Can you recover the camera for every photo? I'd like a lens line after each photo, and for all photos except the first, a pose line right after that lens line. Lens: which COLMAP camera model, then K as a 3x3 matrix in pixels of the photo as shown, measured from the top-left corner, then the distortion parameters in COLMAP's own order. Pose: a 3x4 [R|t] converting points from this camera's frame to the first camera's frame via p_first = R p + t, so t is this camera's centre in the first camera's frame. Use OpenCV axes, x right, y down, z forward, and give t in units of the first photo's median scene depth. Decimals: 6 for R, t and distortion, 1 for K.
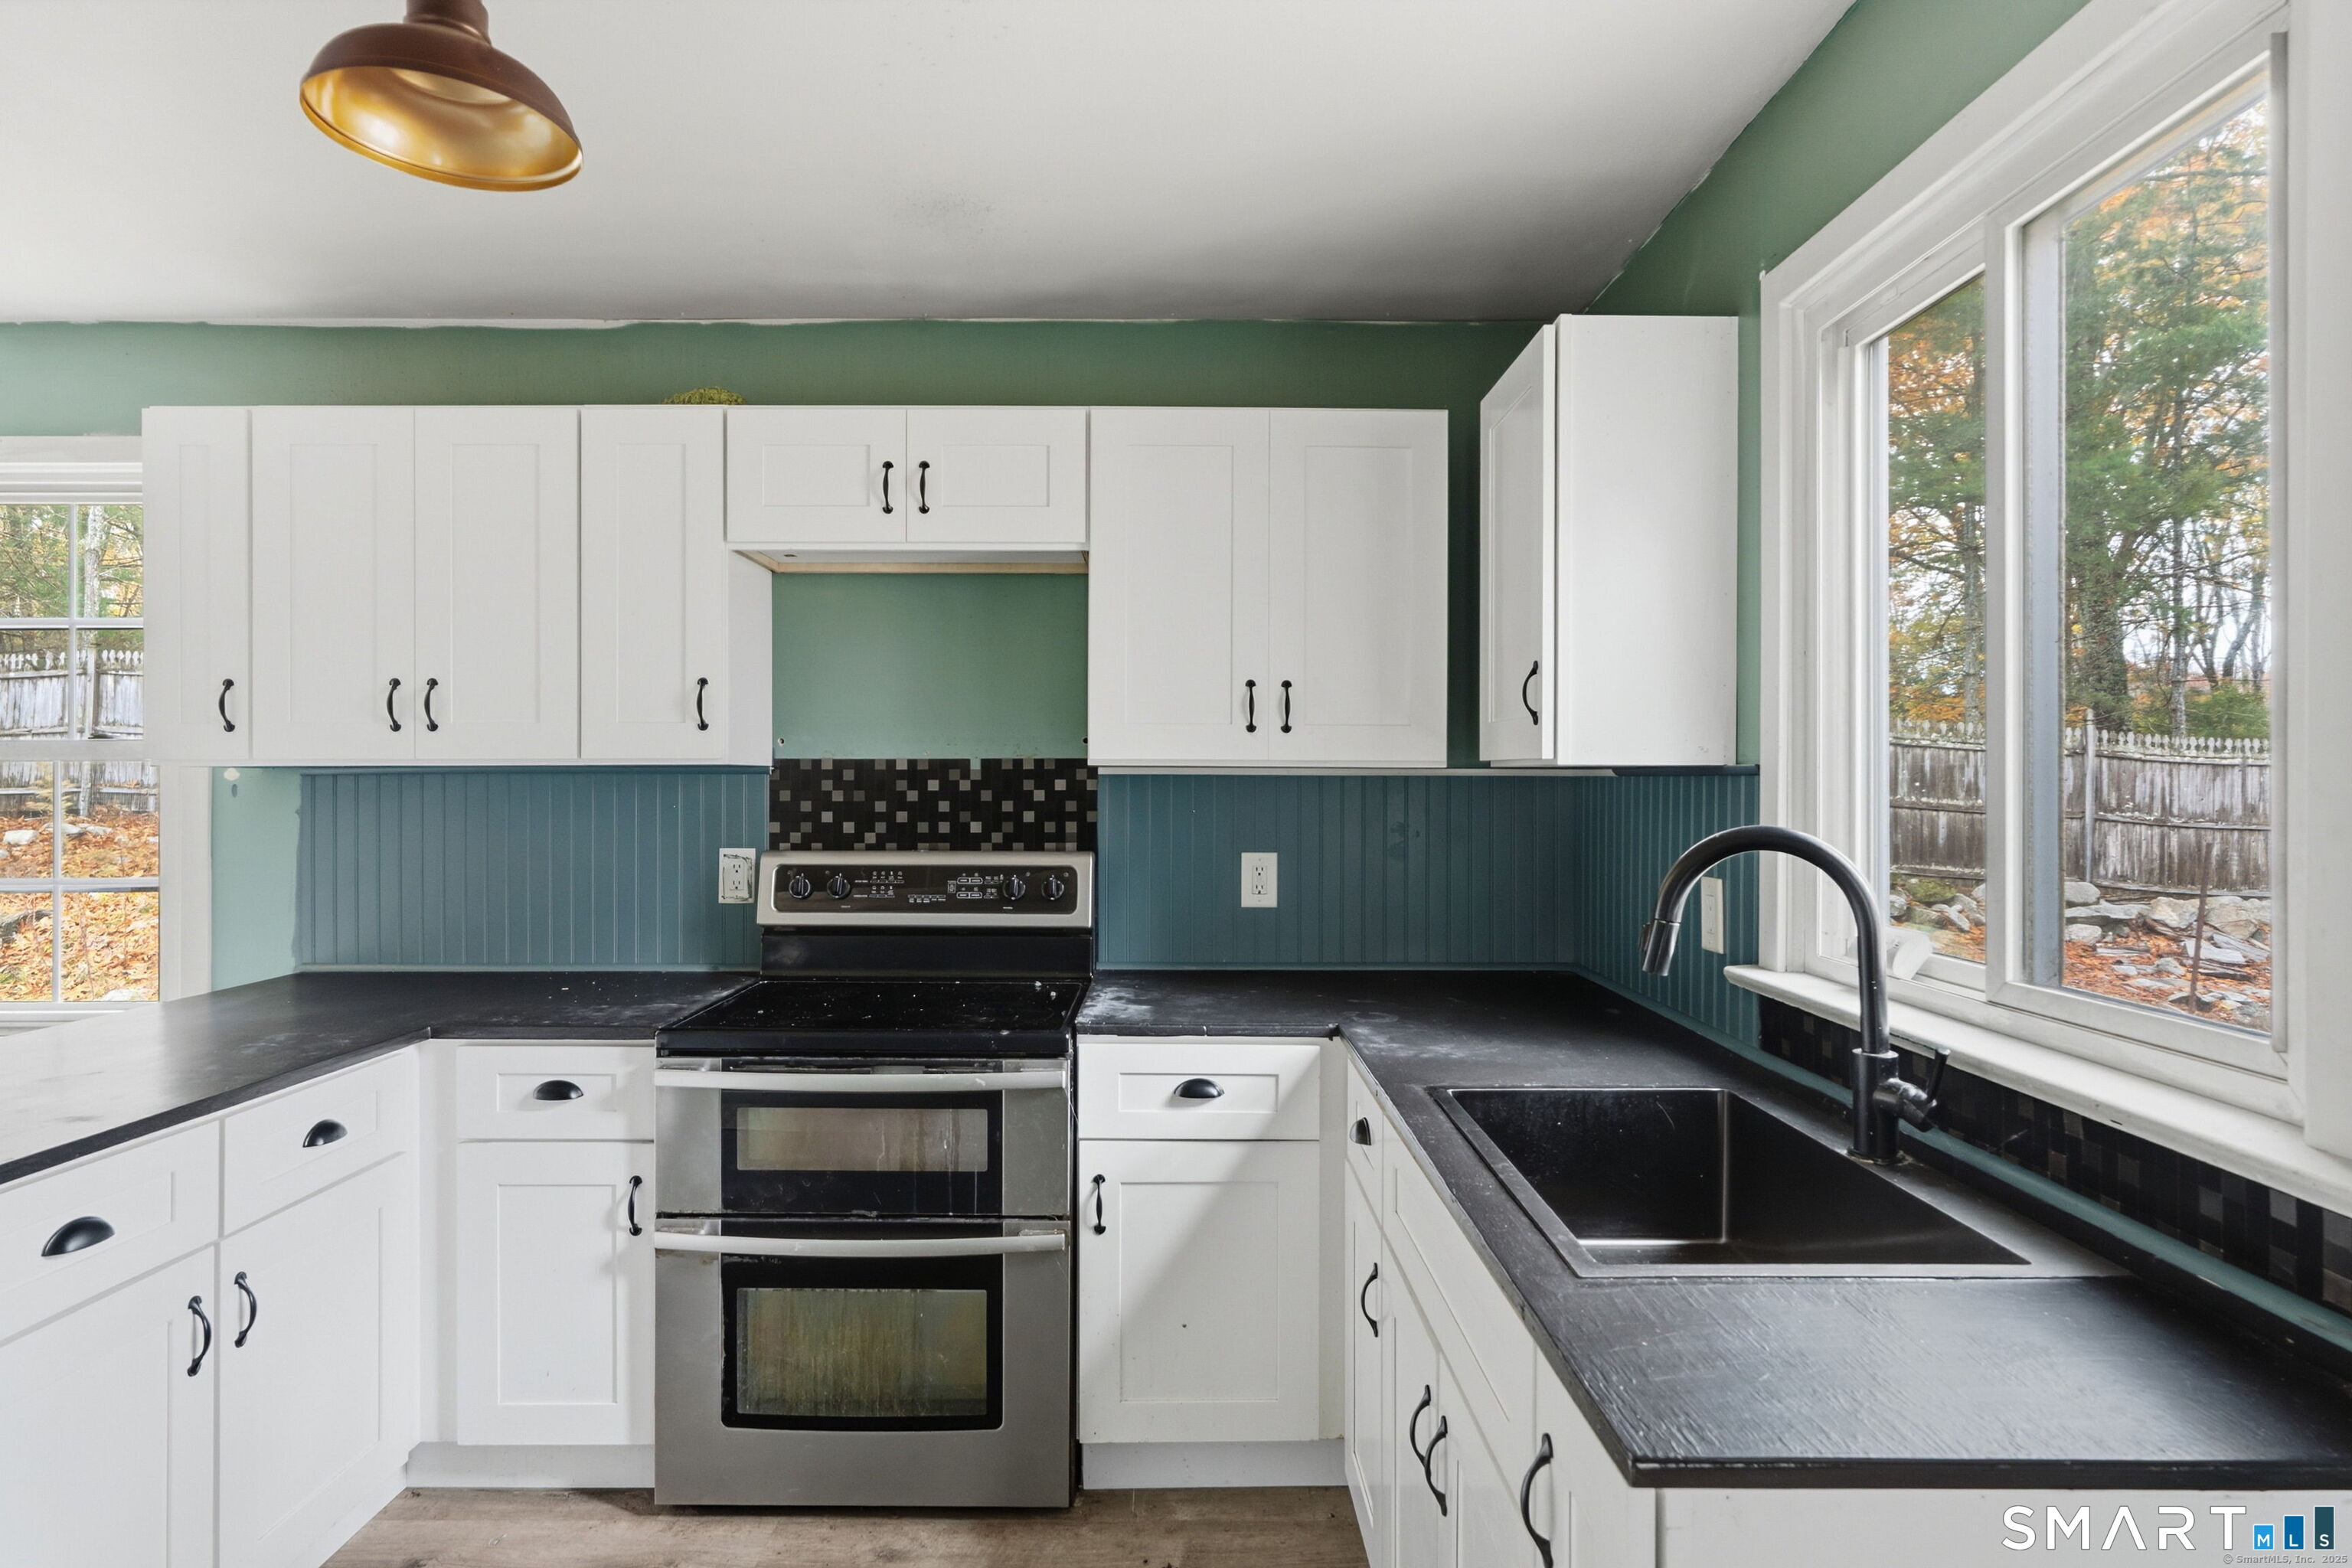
lens RADIAL K [[1274.5, 0, 1174.3], [0, 1274.5, 776.6], [0, 0, 1]] dist [-0.002808, 0.011866]
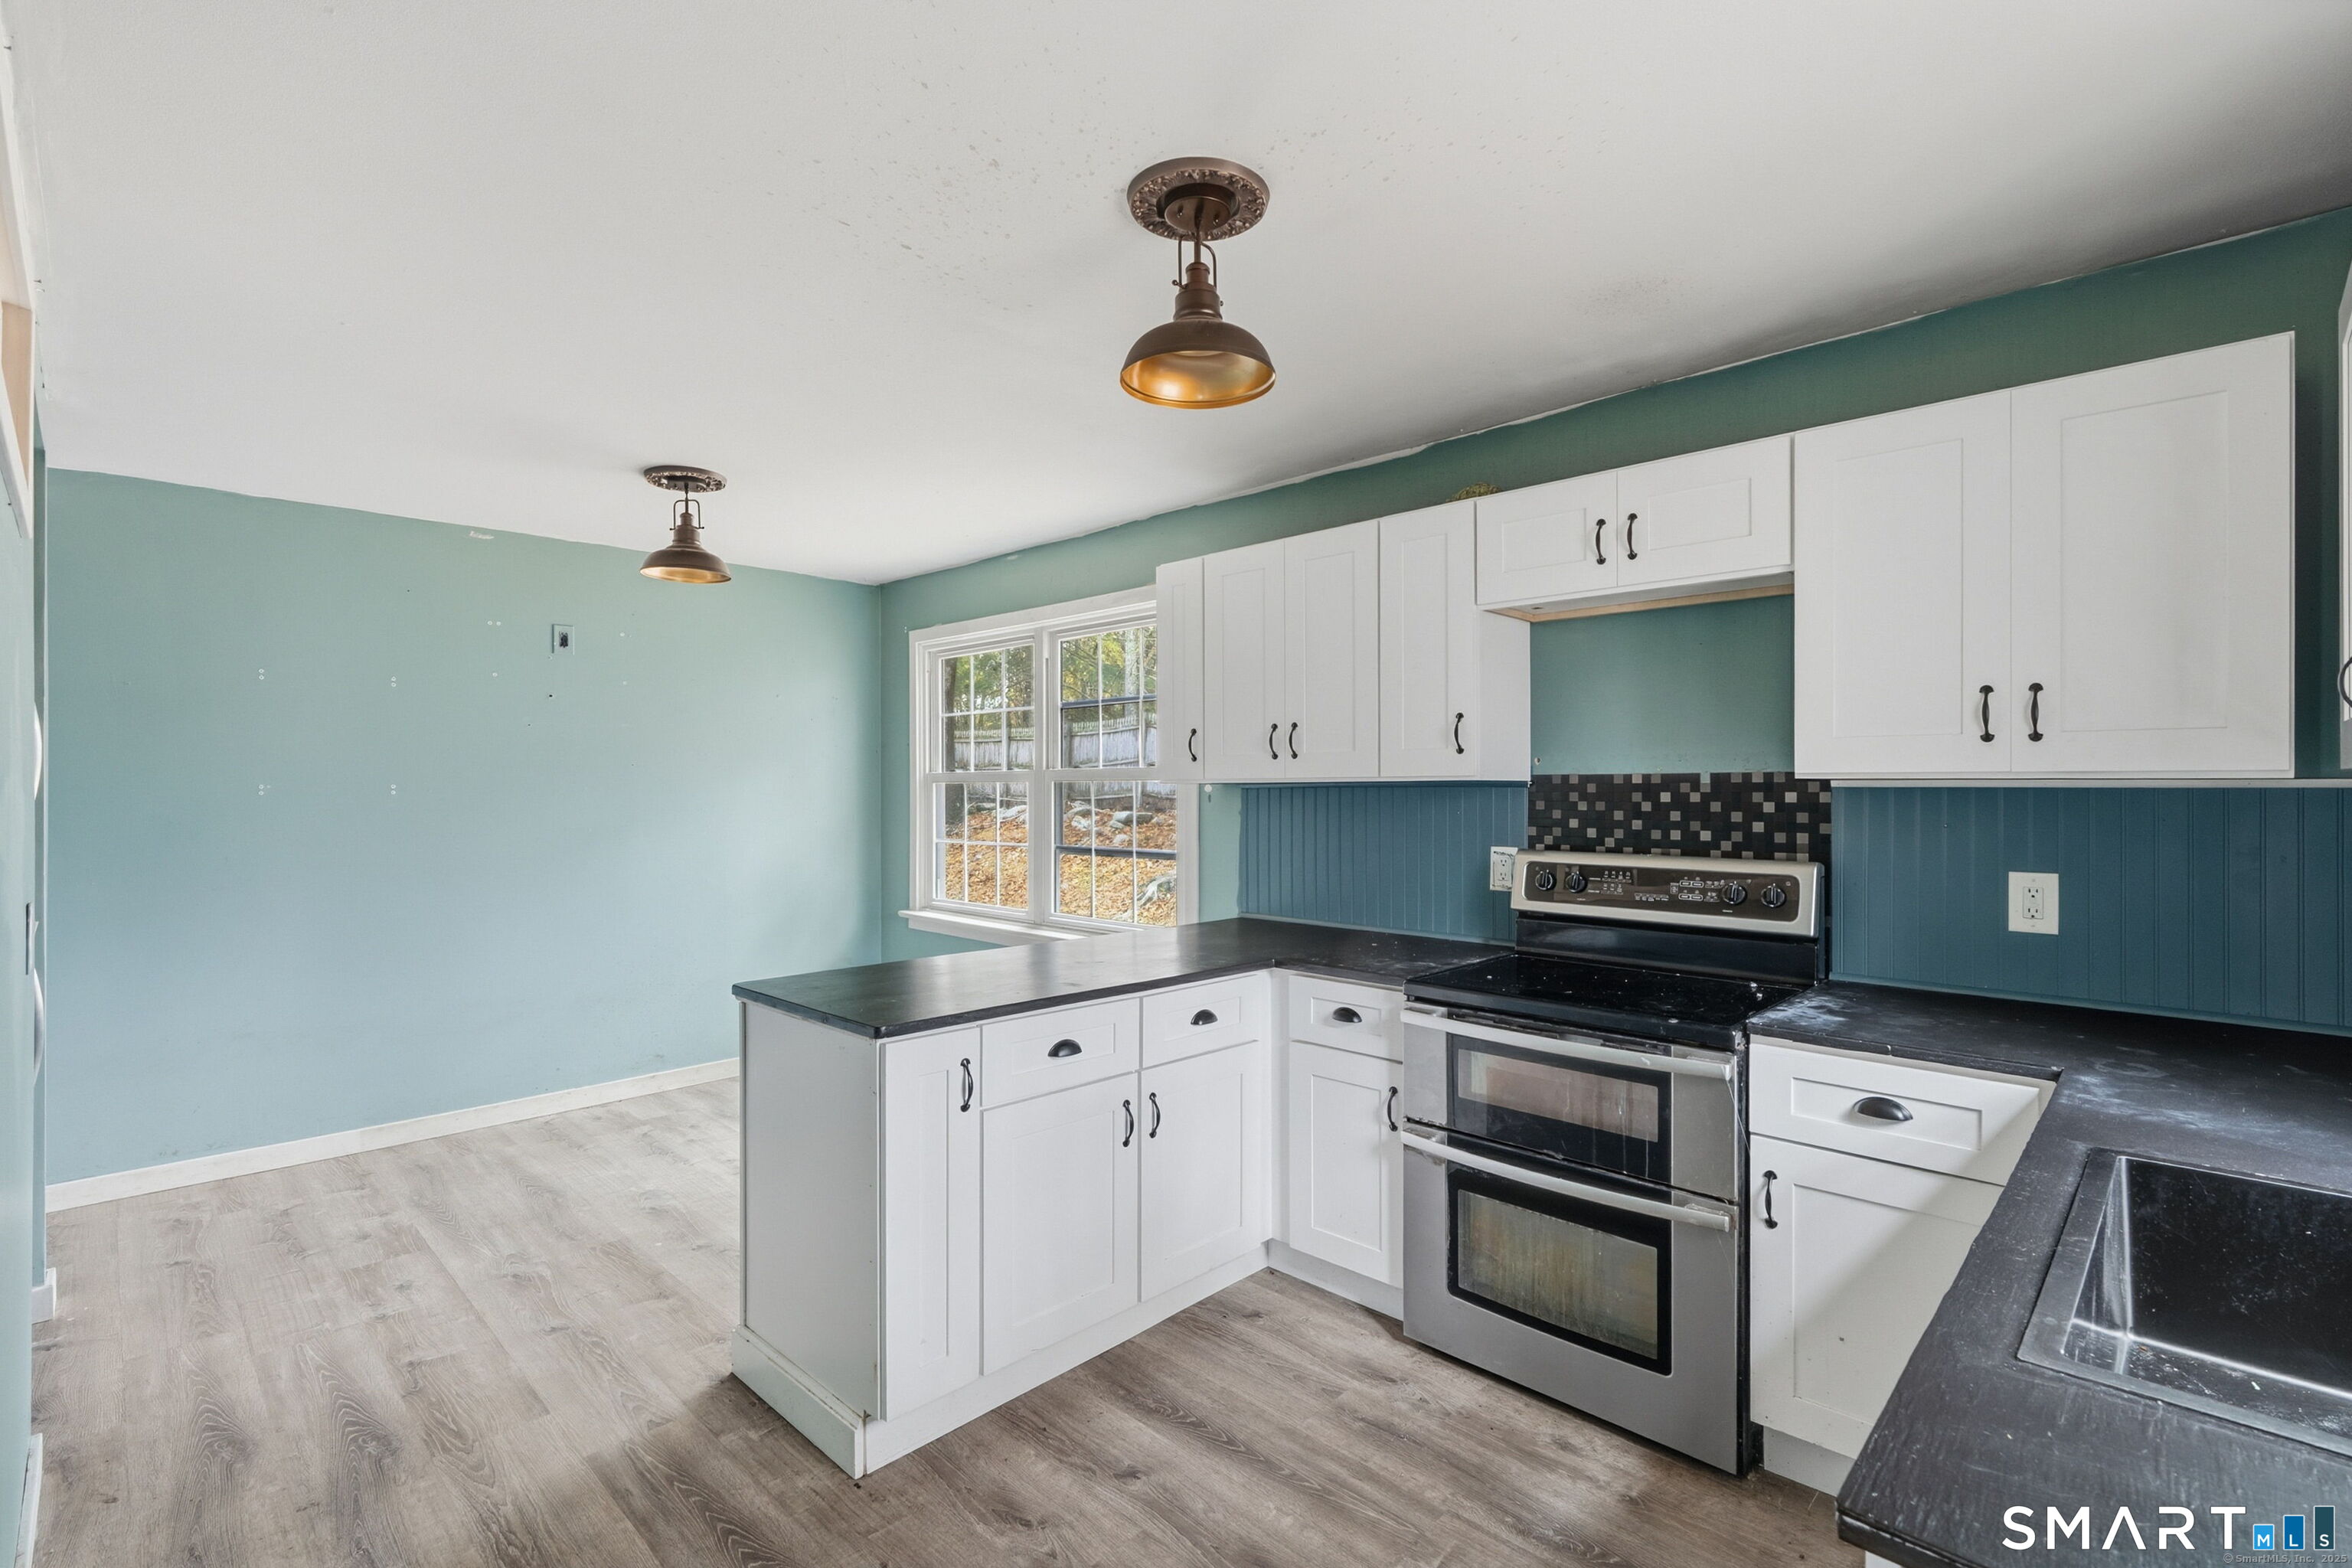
lens RADIAL K [[1068.0, 0, 1175.8], [0, 1068.0, 789.9], [0, 0, 1]] dist [0.000159, 0.000635]
pose [[0.717538, -0.000244, -0.696519, 0.177004], [0.001011, 0.999999, 0.000692, -0.000779], [0.696518, -0.001201, 0.717538, 0.029065]]
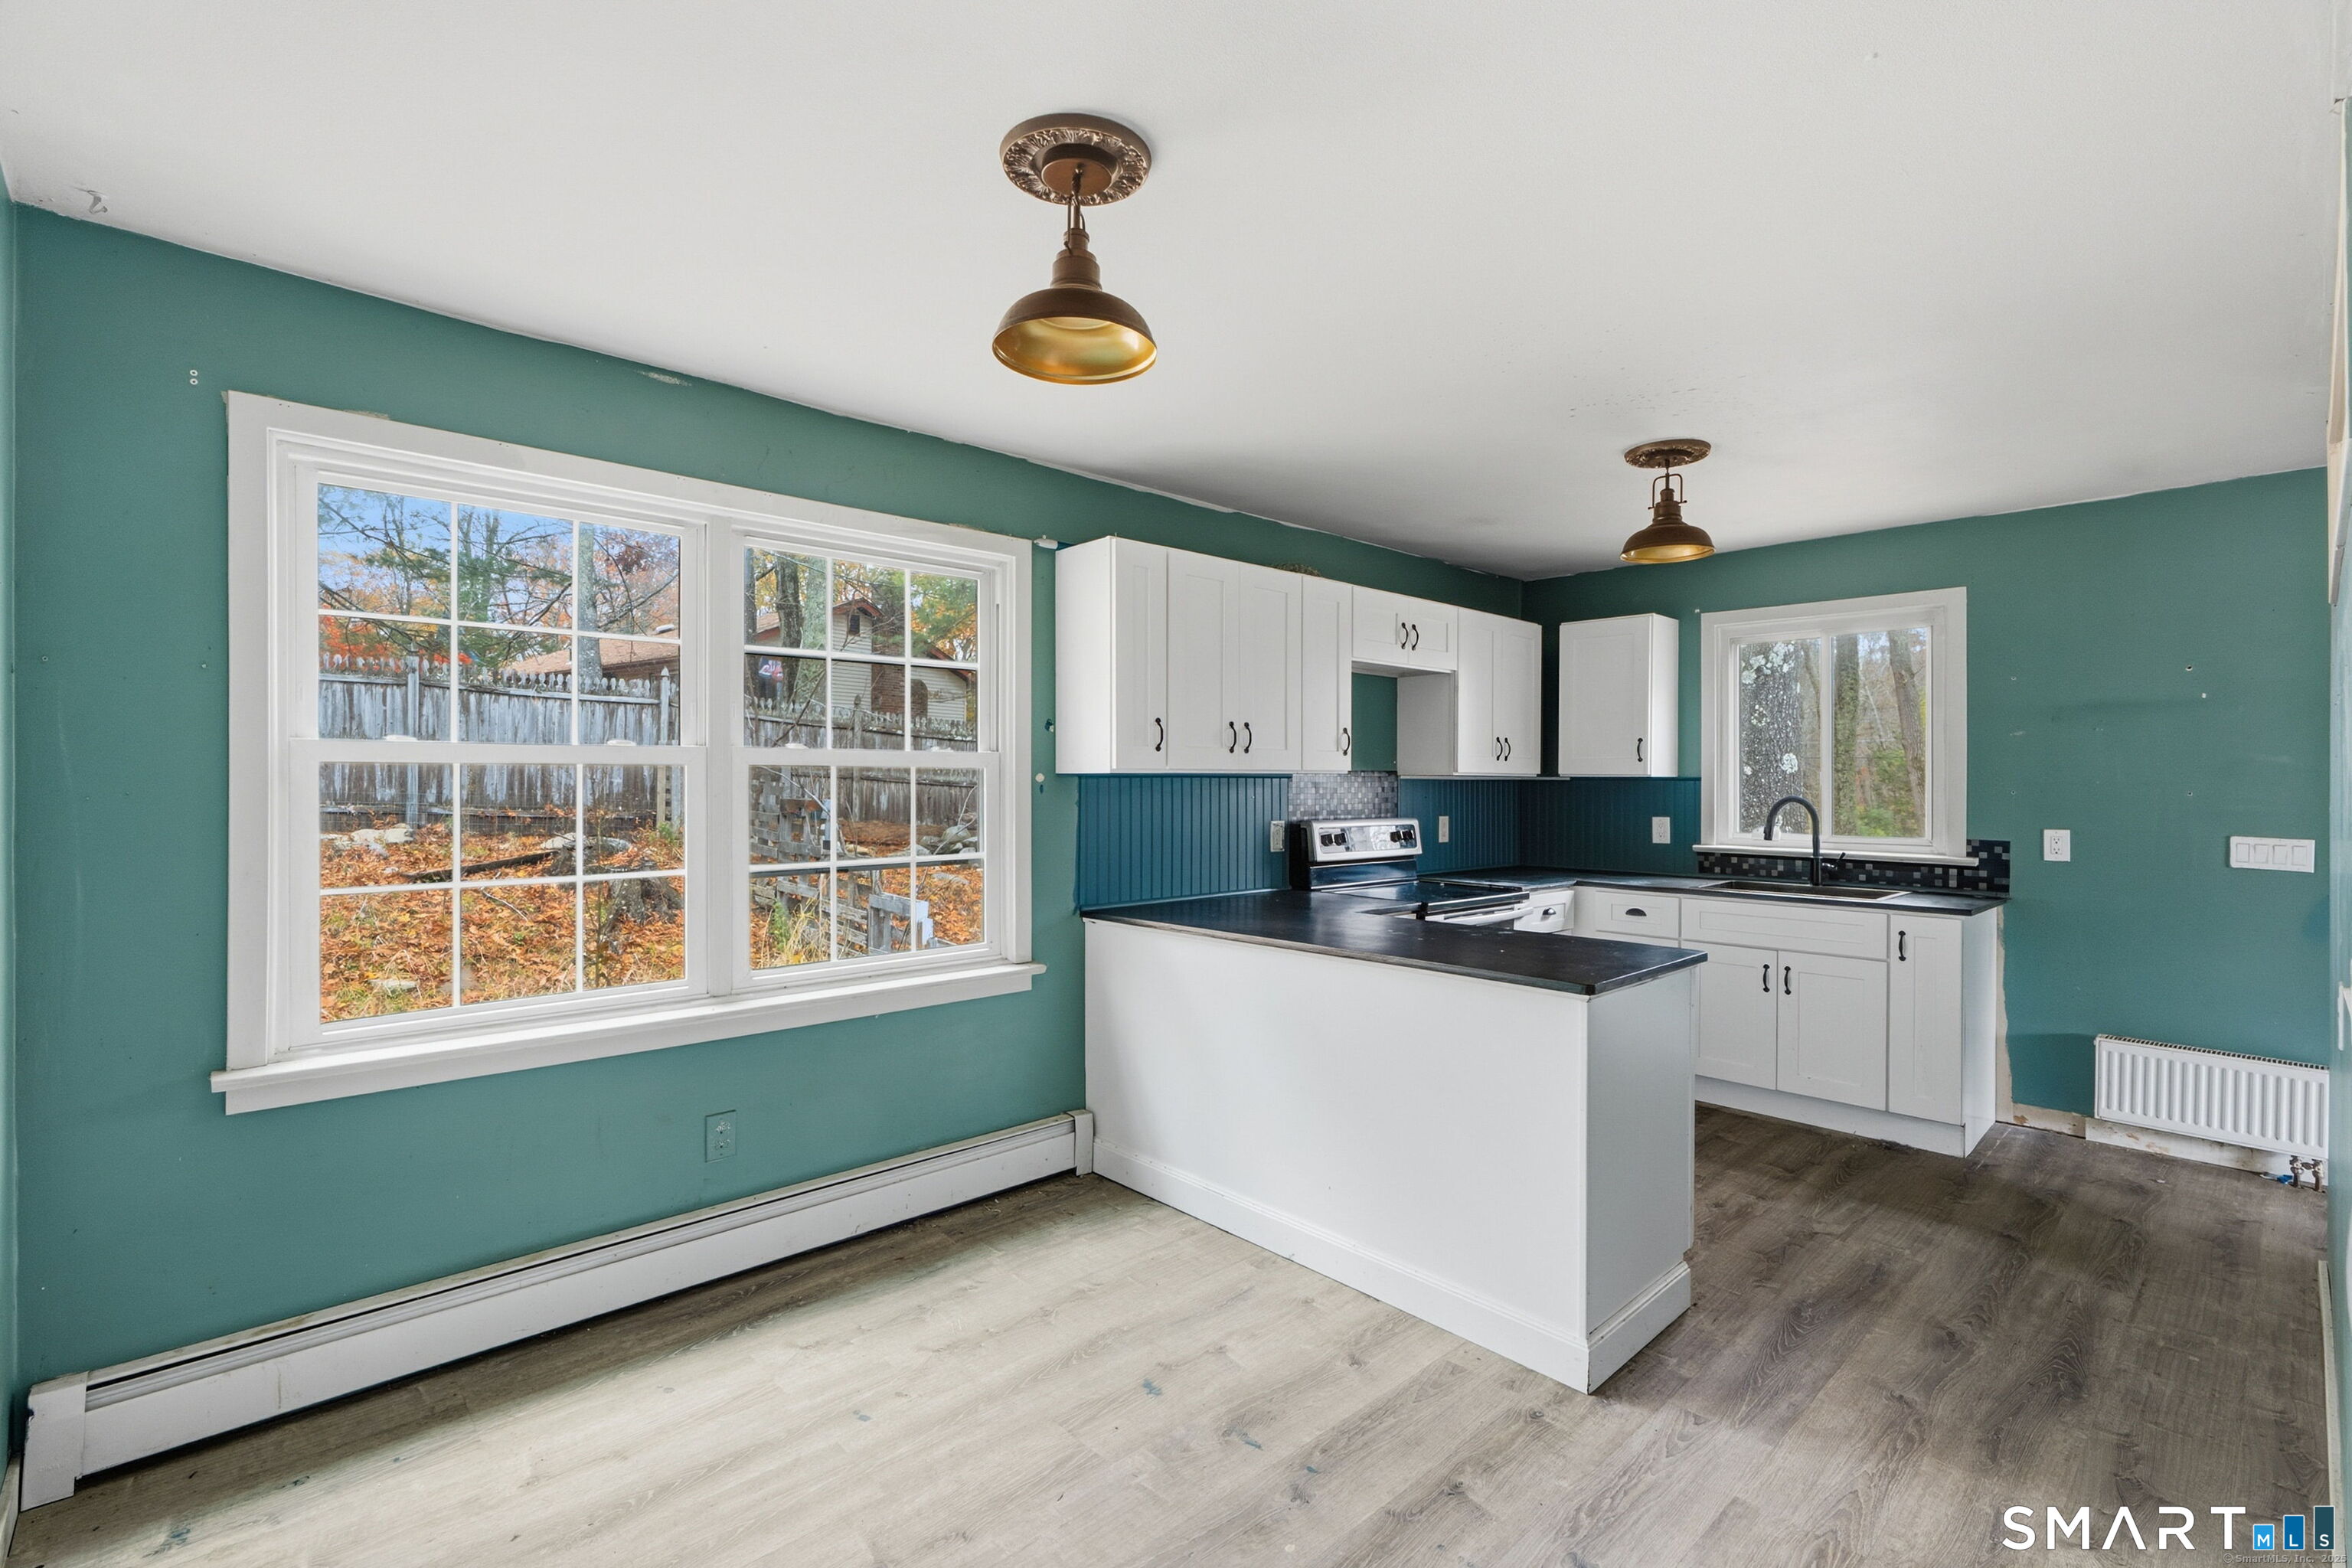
lens RADIAL K [[1068.0, 0, 1175.8], [0, 1068.0, 789.9], [0, 0, 1]] dist [0.000159, 0.000635]
pose [[0.728156, -0.005679, 0.685388, -1.652225], [-0.001912, 0.999945, 0.010317, -0.001083], [-0.685409, -0.008824, 0.728105, 0.021996]]
